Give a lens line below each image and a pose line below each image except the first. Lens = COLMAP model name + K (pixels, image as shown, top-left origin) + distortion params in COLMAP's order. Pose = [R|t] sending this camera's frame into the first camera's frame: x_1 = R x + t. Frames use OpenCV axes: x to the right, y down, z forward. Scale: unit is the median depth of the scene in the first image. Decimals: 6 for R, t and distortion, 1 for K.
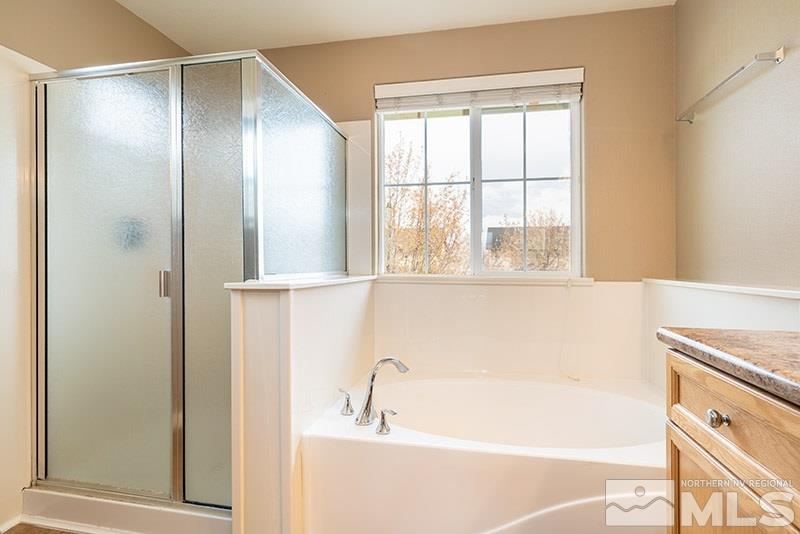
lens RADIAL K [[412.6, 0, 401.4], [0, 412.6, 261.2], [0, 0, 1]] dist [-0.007613, 0.000206]
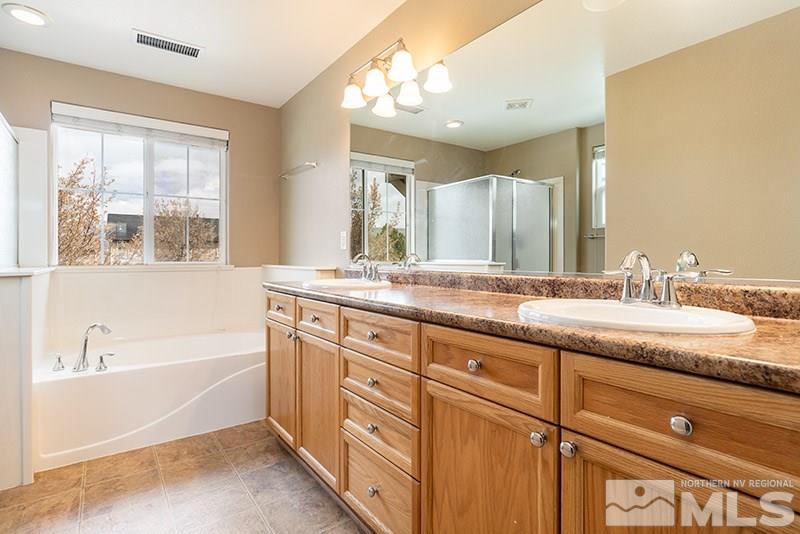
lens RADIAL K [[412.6, 0, 388.4], [0, 412.6, 250.3], [0, 0, 1]] dist [-0.007613, 0.000206]
pose [[0.688975, 0.007277, 0.724749, -0.285740], [-0.002365, 0.999967, -0.007793, -0.006429], [-0.724782, 0.003655, 0.688969, -0.546187]]
